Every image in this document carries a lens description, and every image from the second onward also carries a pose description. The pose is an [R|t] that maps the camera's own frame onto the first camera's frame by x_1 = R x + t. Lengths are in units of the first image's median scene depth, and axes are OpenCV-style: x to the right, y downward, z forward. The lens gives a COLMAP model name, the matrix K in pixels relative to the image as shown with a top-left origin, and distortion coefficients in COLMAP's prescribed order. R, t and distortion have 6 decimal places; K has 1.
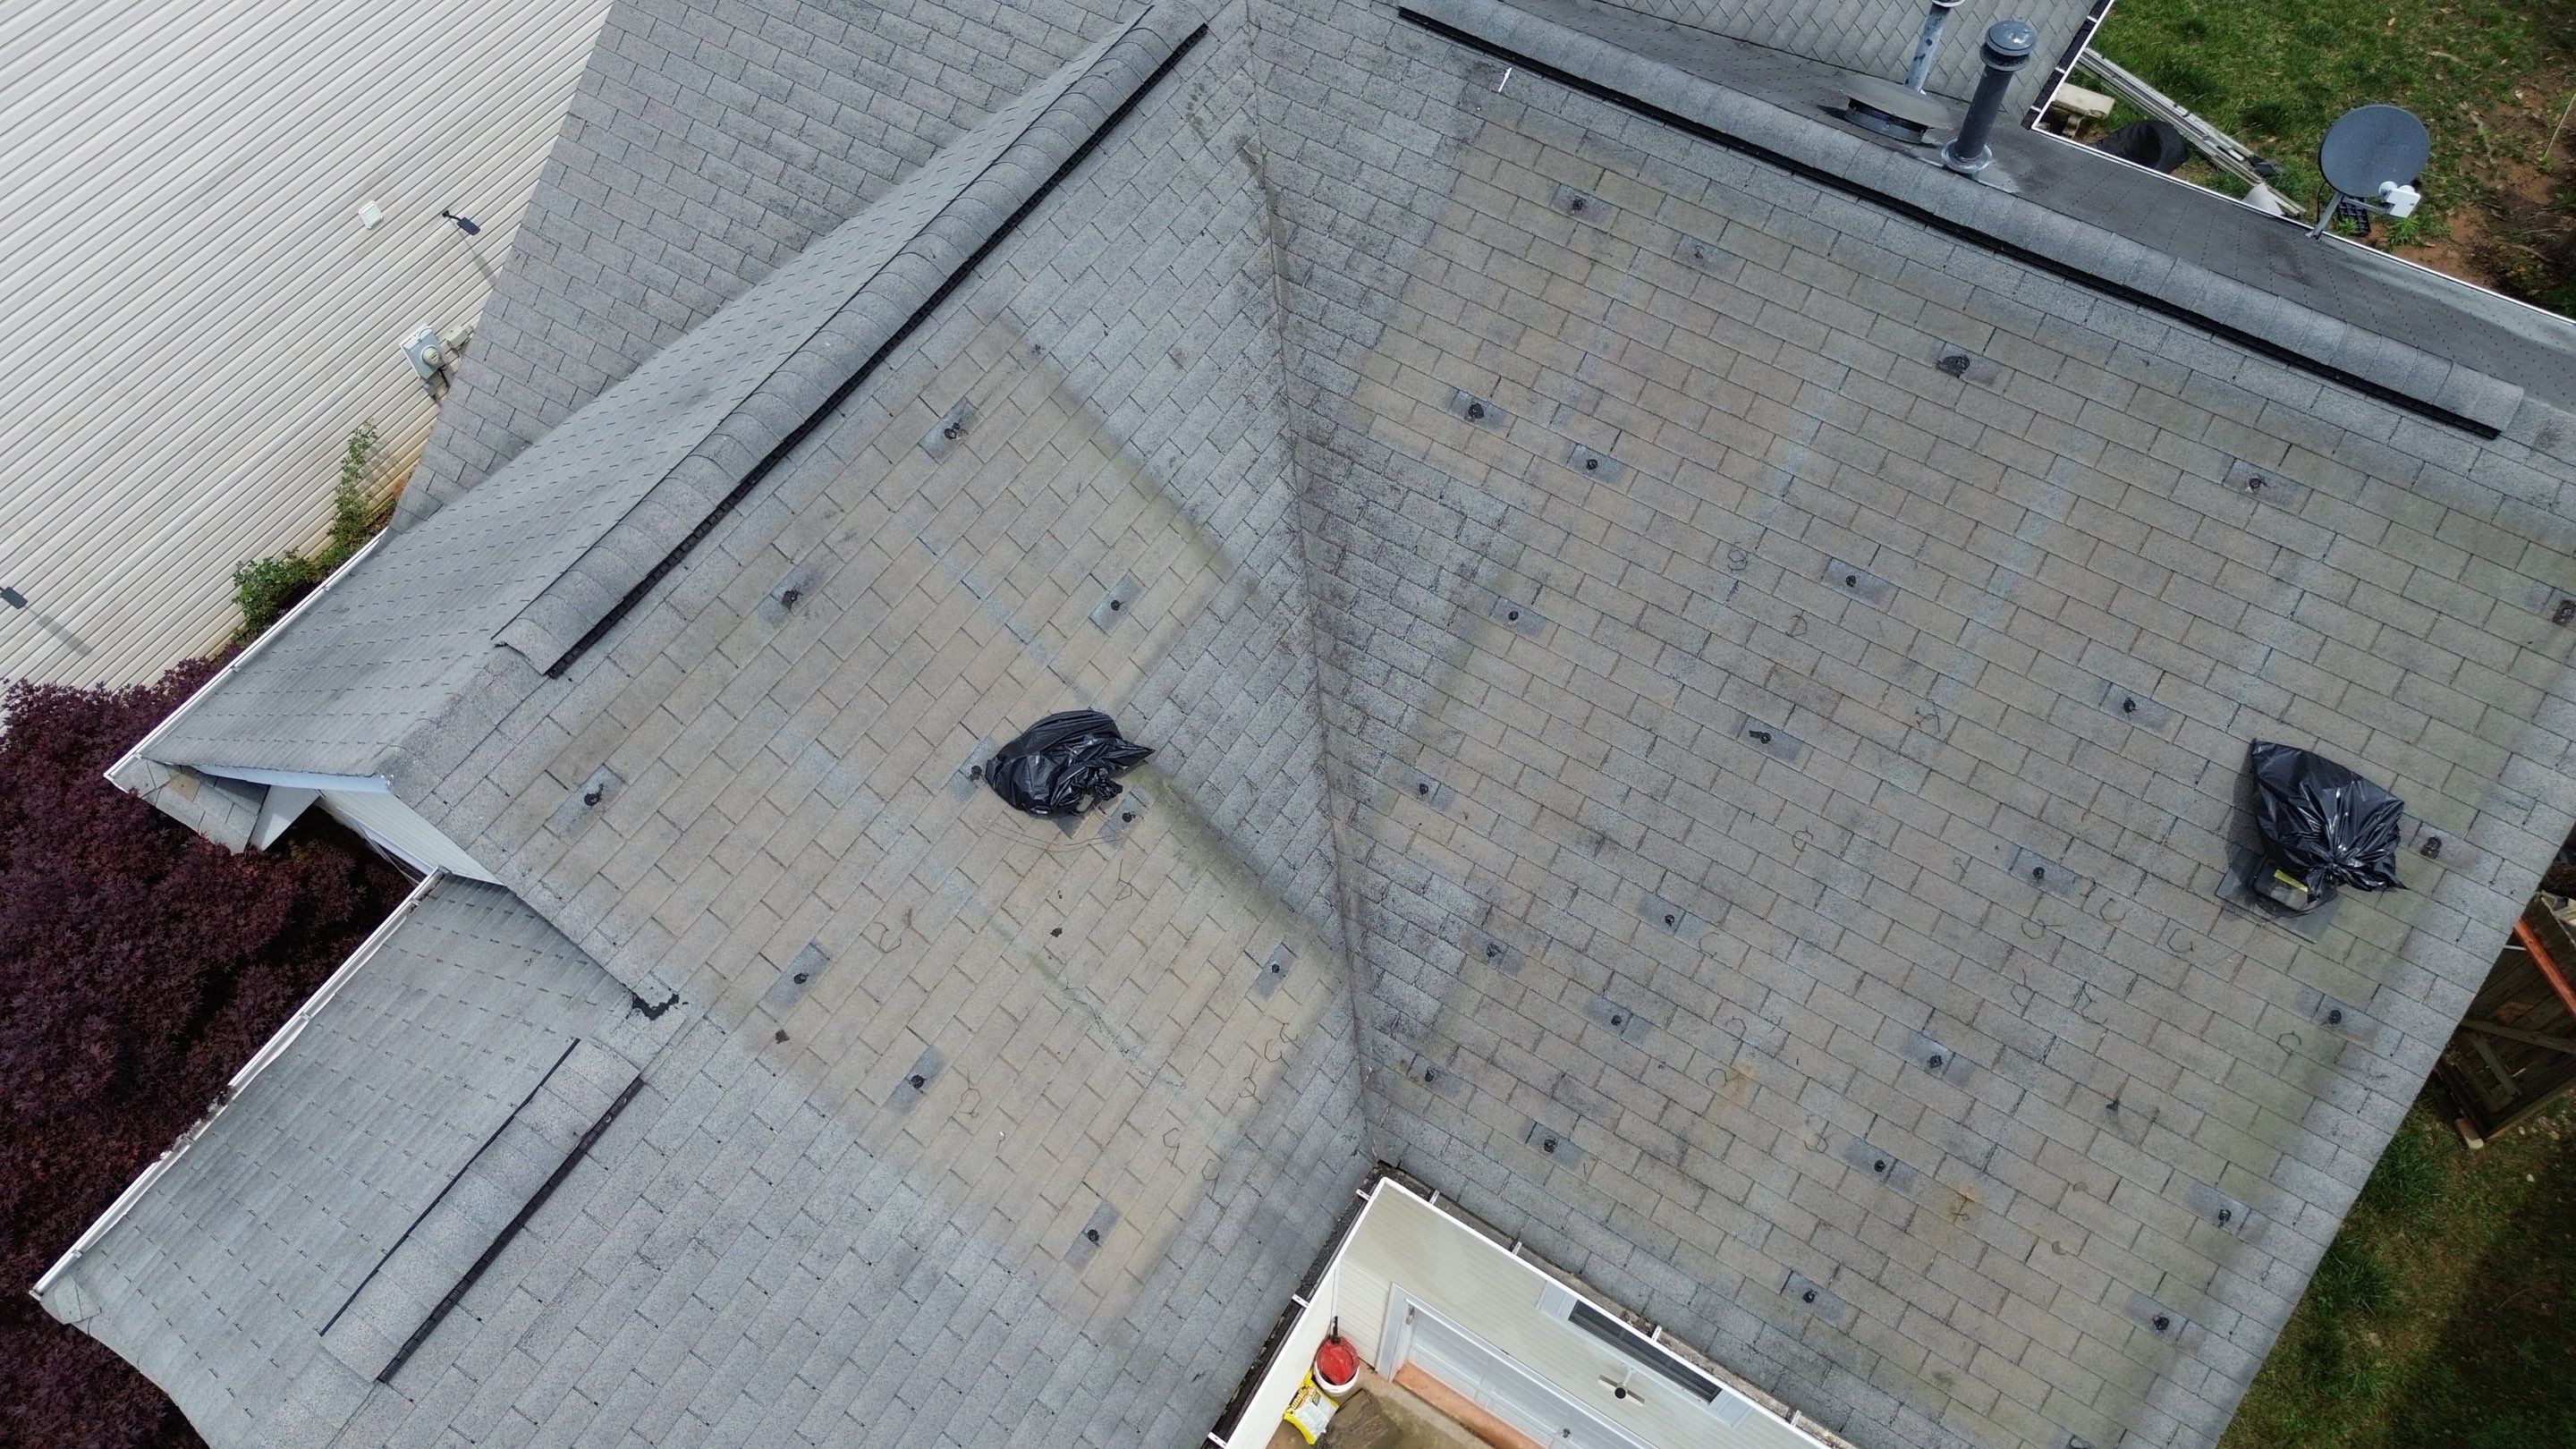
lens RADIAL K [[1840.2, 0, 1293.7], [0, 1840.2, 725.9], [0, 0, 1]] dist [0.066738, -0.053645]
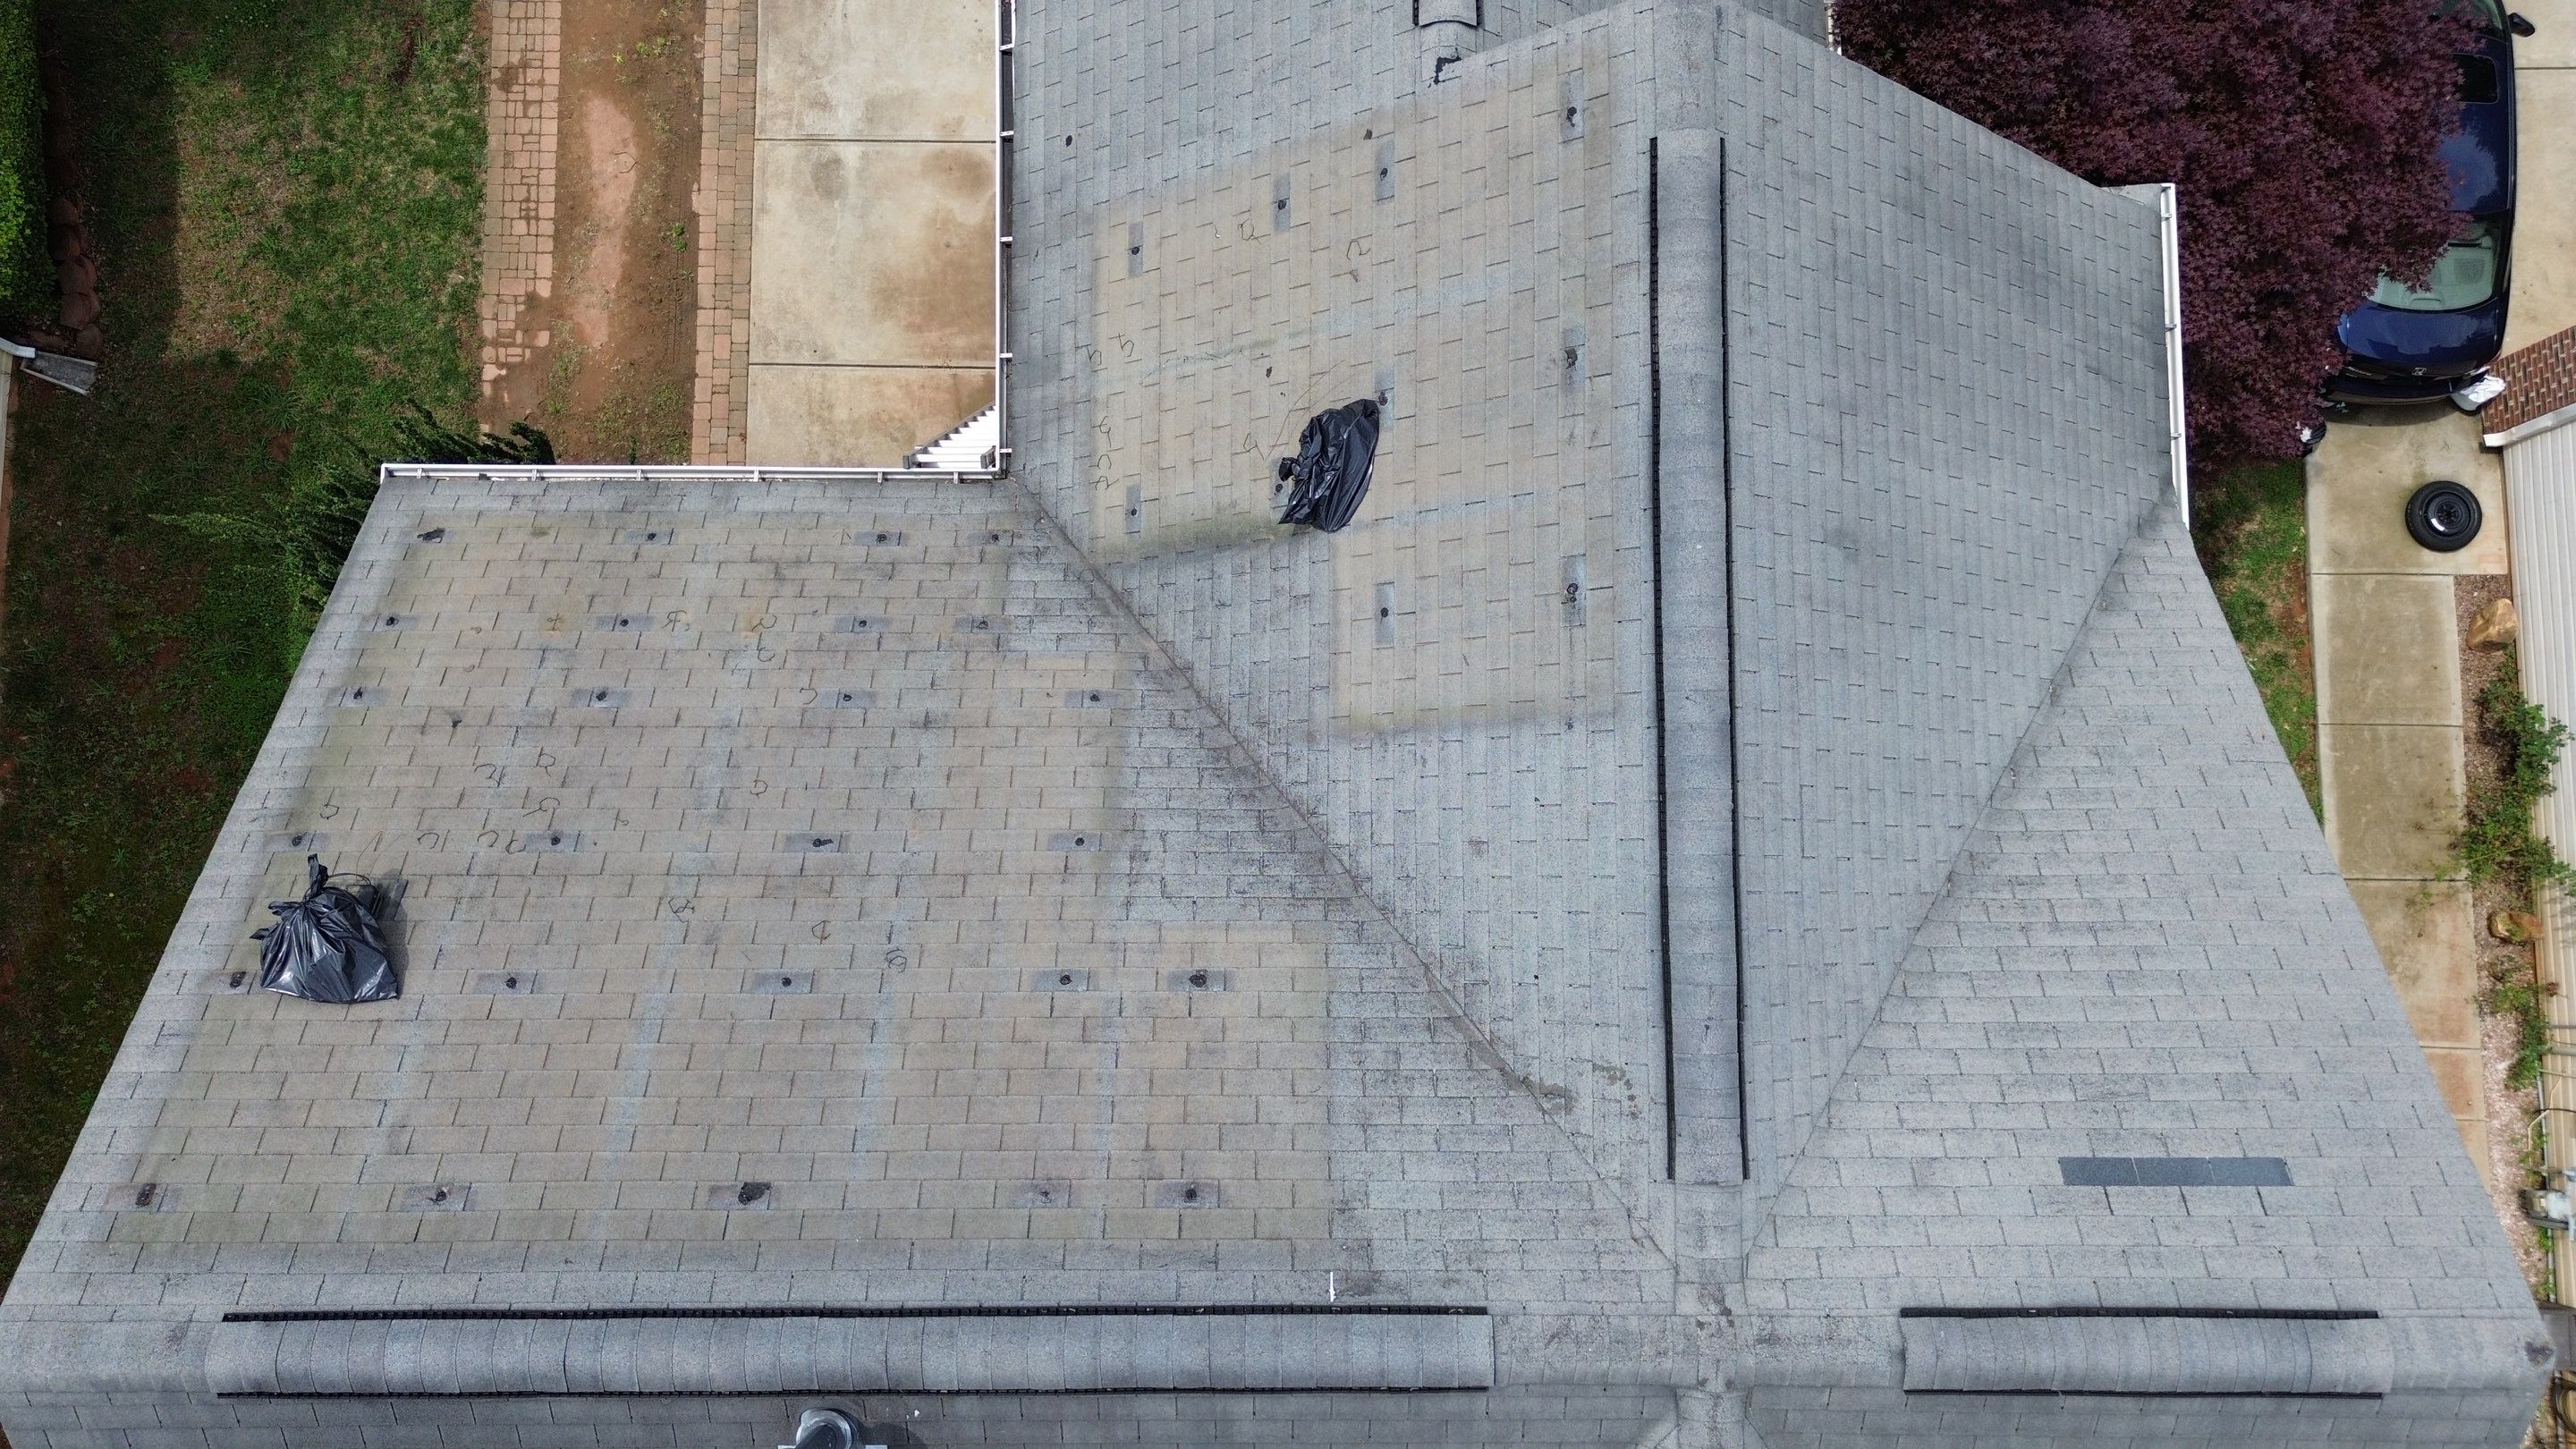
lens RADIAL K [[1840.2, 0, 1293.7], [0, 1840.2, 725.9], [0, 0, 1]] dist [0.066738, -0.053645]
pose [[-0.849193, 0.525068, -0.056344, 0.041765], [-0.448763, -0.661283, 0.601096, -0.718263], [0.278357, 0.535732, 0.797188, 0.171227]]
